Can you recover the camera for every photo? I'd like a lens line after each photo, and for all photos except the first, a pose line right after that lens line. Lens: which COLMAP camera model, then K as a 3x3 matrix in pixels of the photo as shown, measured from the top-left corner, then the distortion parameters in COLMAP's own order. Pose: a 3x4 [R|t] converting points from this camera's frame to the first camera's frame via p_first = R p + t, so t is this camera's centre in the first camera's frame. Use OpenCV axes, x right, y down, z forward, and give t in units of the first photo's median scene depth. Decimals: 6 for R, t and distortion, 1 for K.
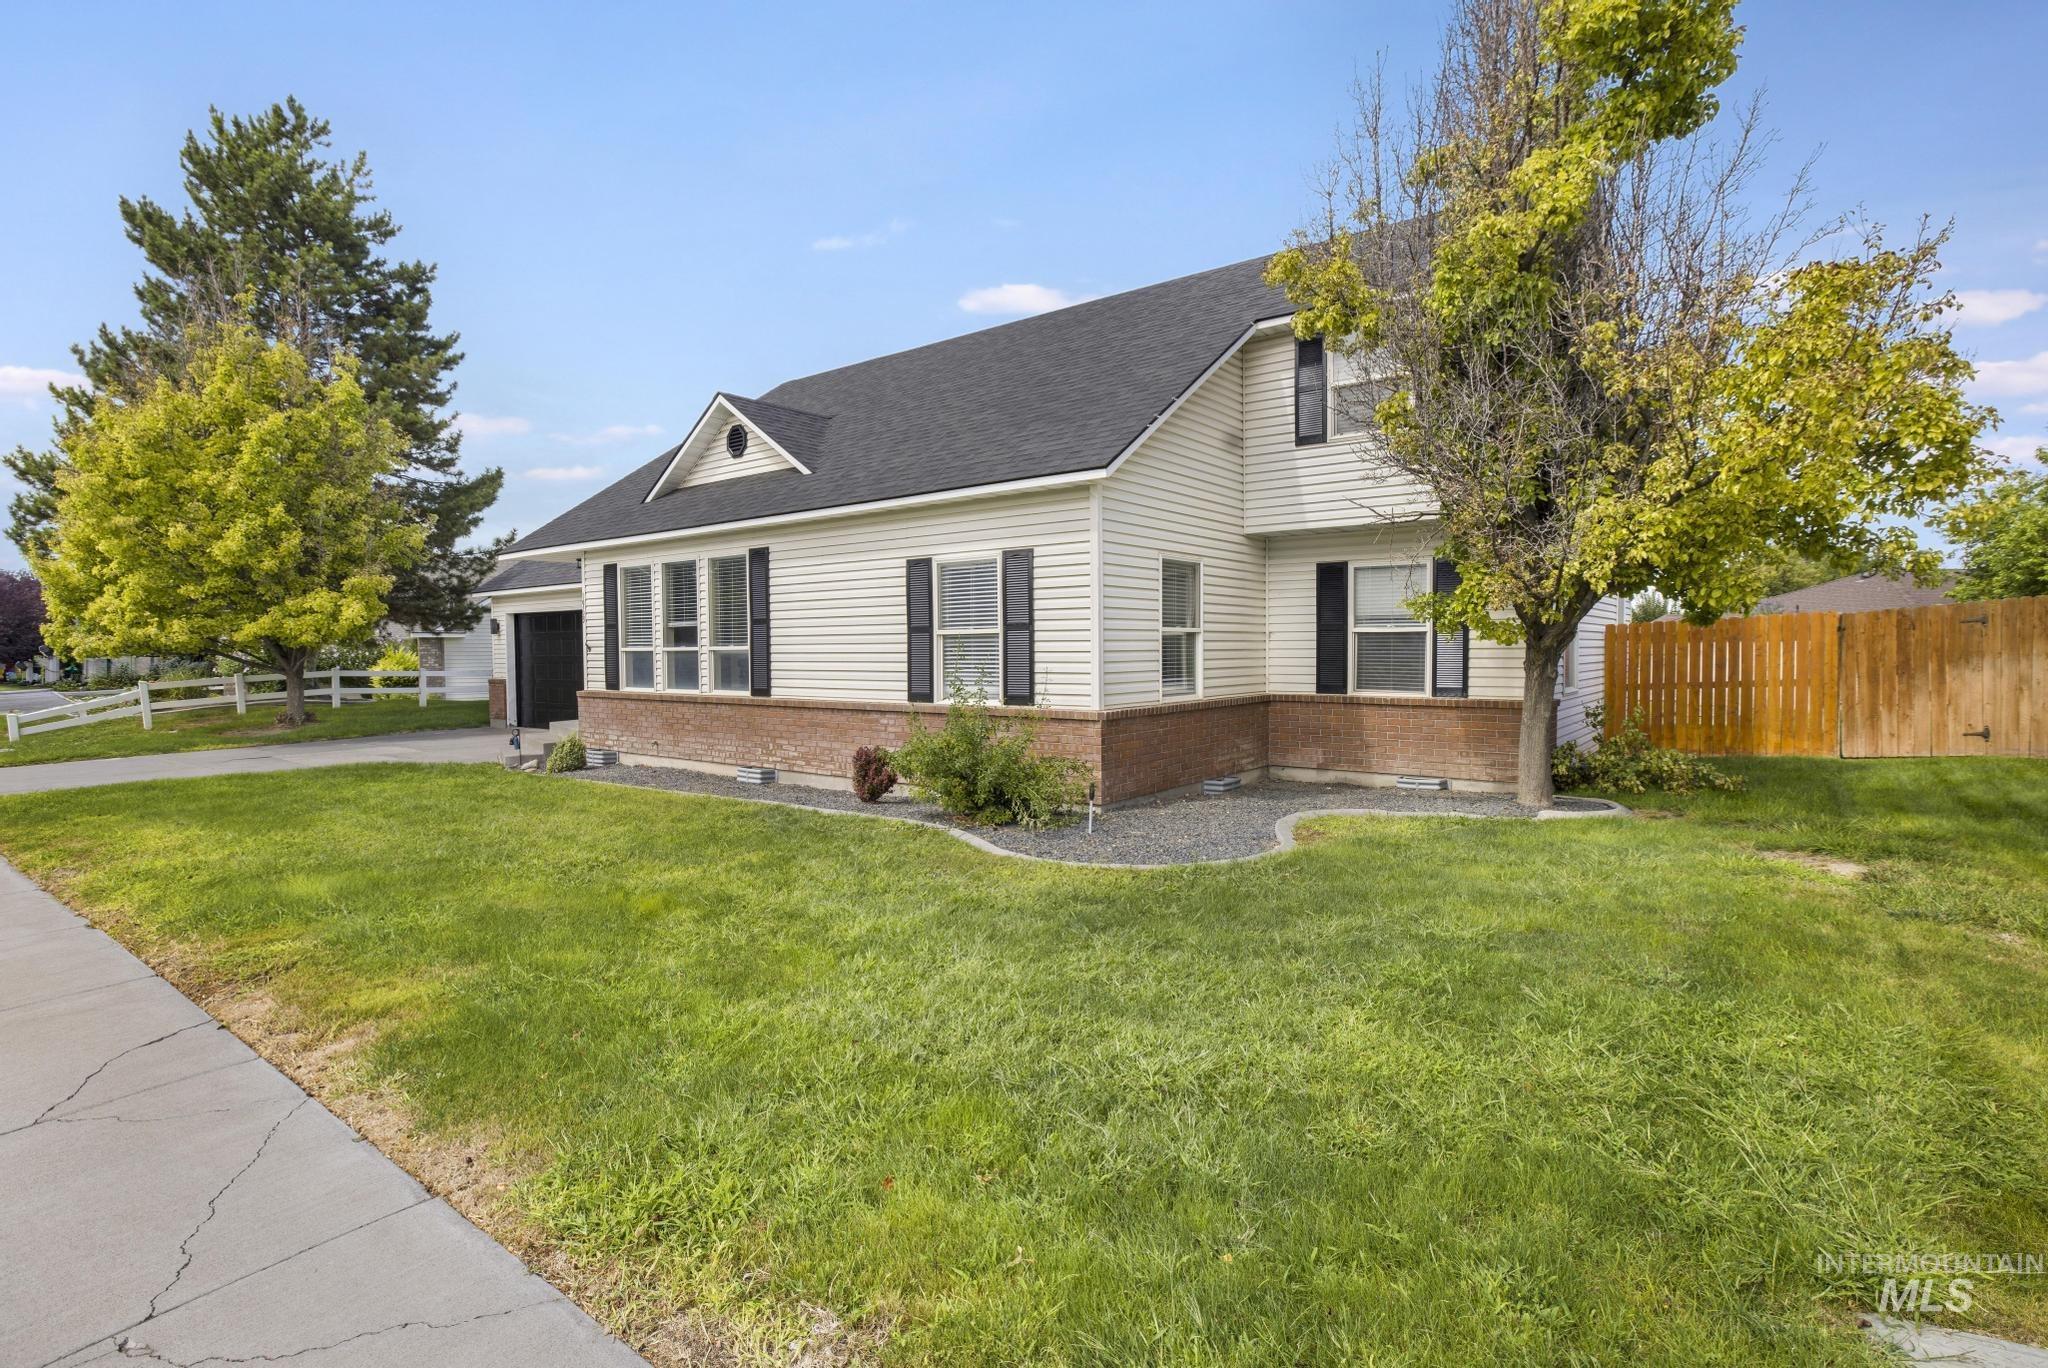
lens RADIAL K [[986.9, 0, 1024.0], [0, 986.9, 684.0], [0, 0, 1]] dist [-0.000112, 0.000015]
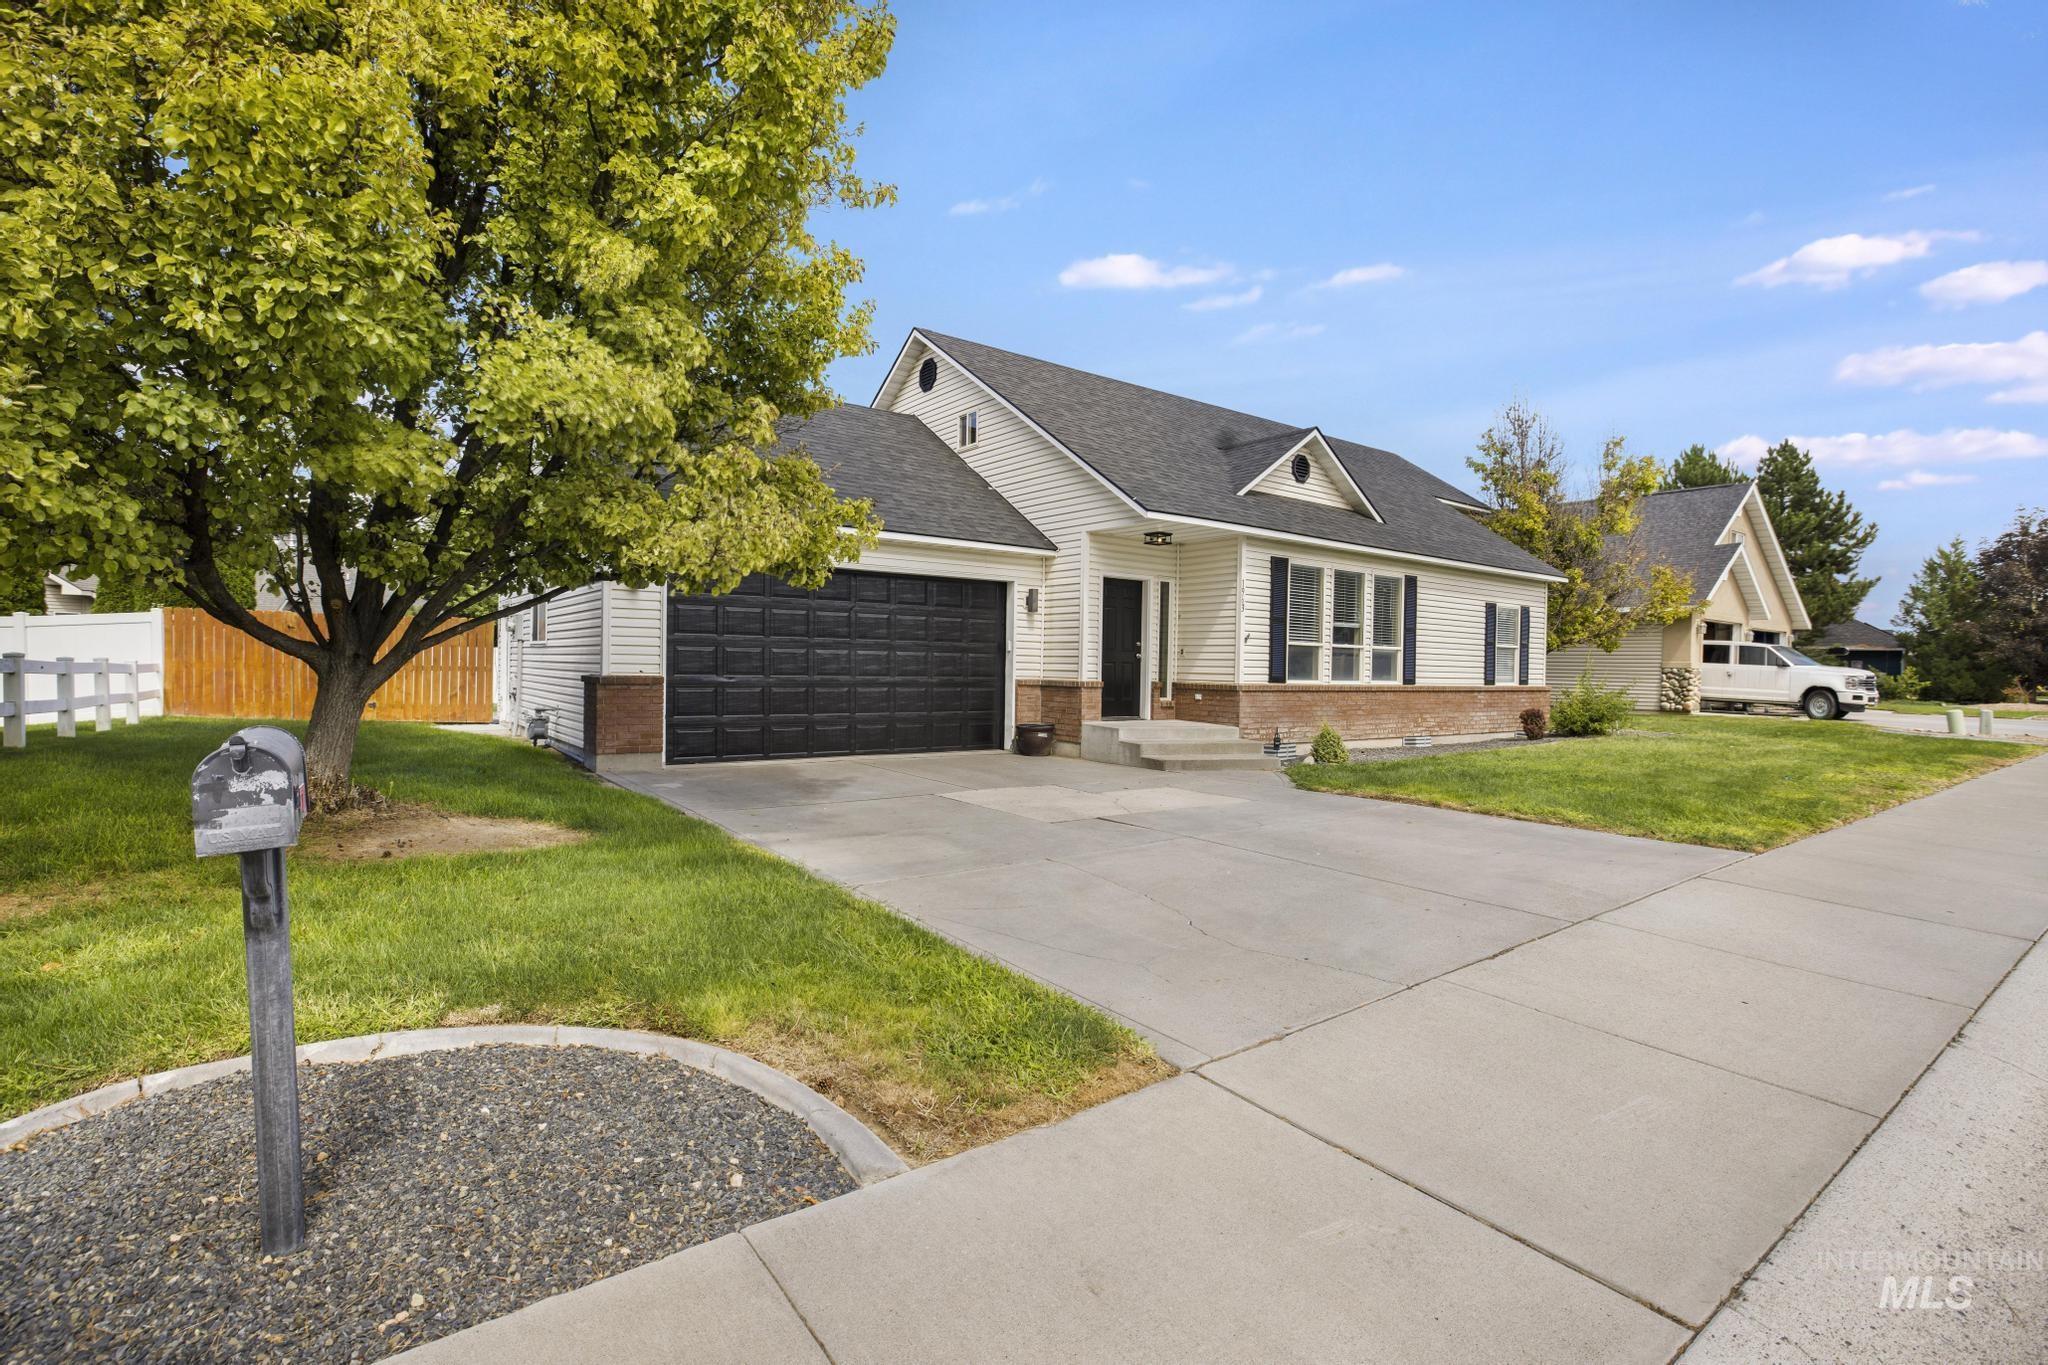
lens RADIAL K [[923.4, 0, 1024.0], [0, 923.4, 682.5], [0, 0, 1]] dist [-0.000745, -0.000048]
pose [[0.256678, -0.000999, 0.966496, -1.496630], [0.014783, 0.999887, -0.002893, 0.004911], [-0.966384, 0.015030, 0.256664, 1.087294]]
